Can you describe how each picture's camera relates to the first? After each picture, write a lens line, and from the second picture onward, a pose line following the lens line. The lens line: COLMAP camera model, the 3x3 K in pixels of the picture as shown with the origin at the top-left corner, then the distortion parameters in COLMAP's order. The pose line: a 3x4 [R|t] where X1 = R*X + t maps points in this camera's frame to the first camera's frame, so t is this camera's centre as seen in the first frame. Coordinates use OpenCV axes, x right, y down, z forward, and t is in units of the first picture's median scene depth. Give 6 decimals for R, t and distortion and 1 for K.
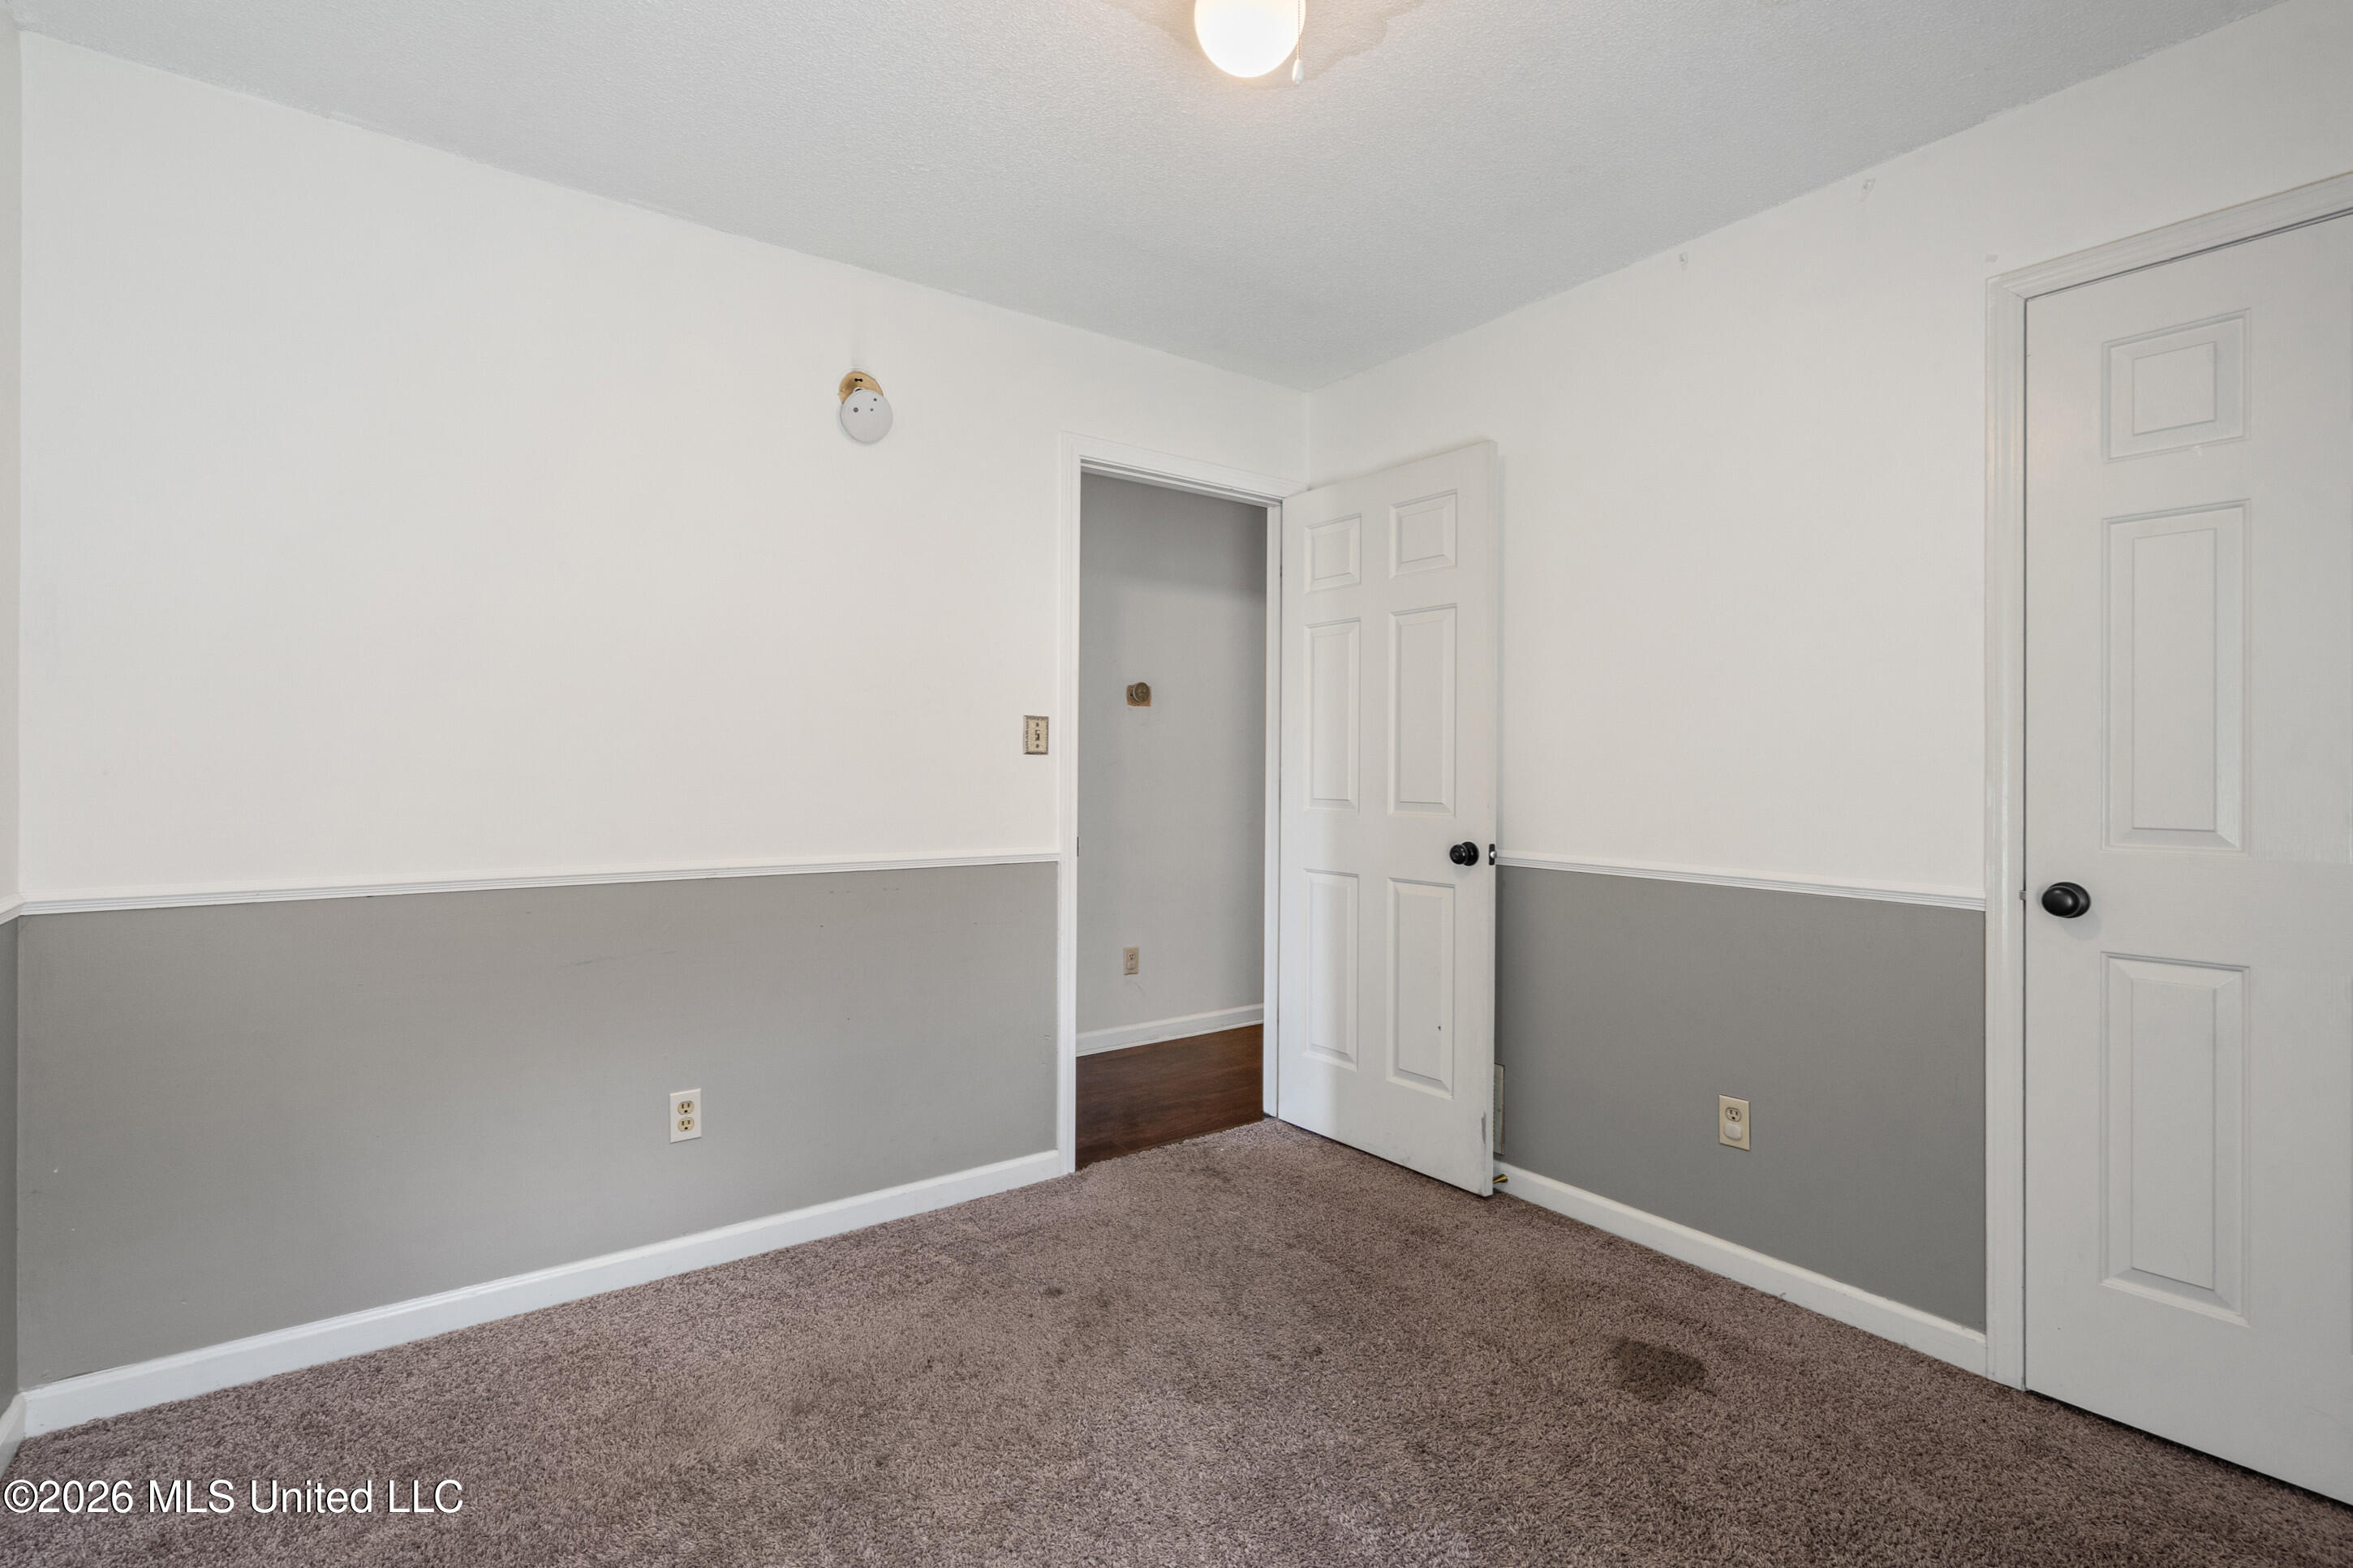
lens RADIAL K [[1082.6, 0, 1176.5], [0, 1082.6, 784.0], [0, 0, 1]] dist [-0.000706, -0.000086]
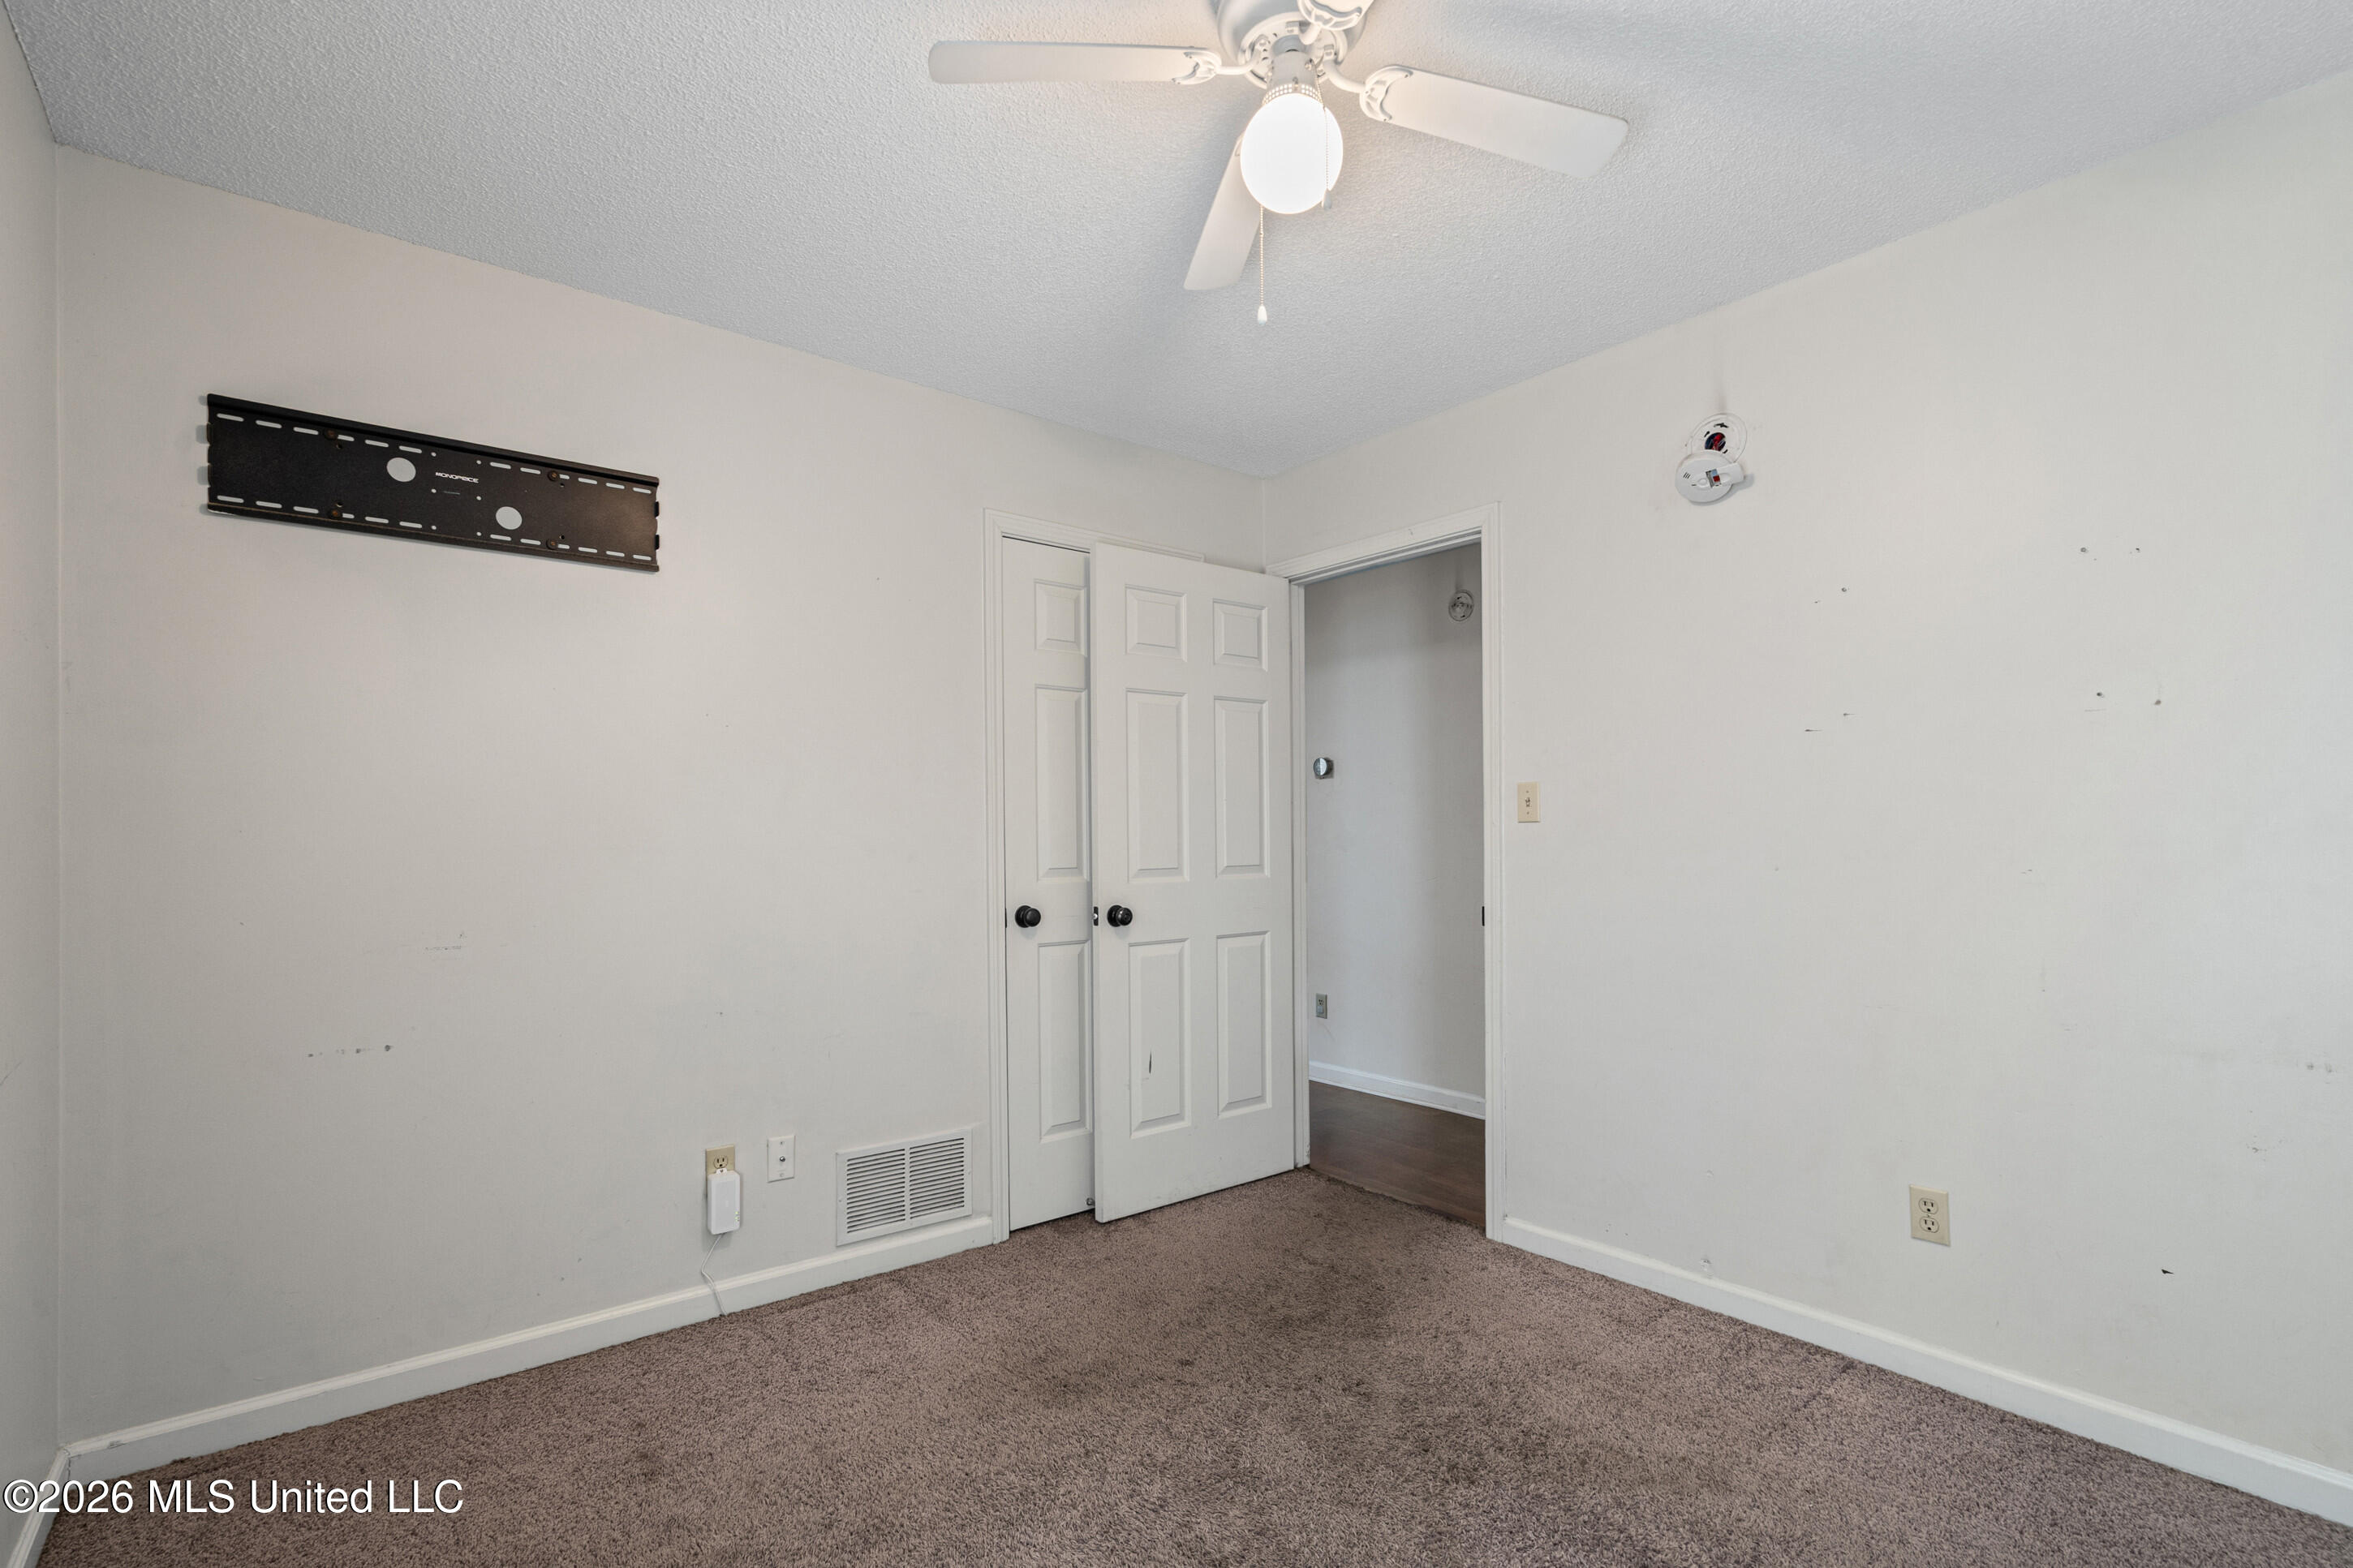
lens RADIAL K [[1082.6, 0, 1176.5], [0, 1082.6, 784.0], [0, 0, 1]] dist [-0.000706, -0.000086]
pose [[0.026166, -0.058066, -0.997970, 1.010279], [0.005144, 0.998306, -0.057951, -0.002429], [0.999644, -0.003617, 0.026420, 0.756116]]
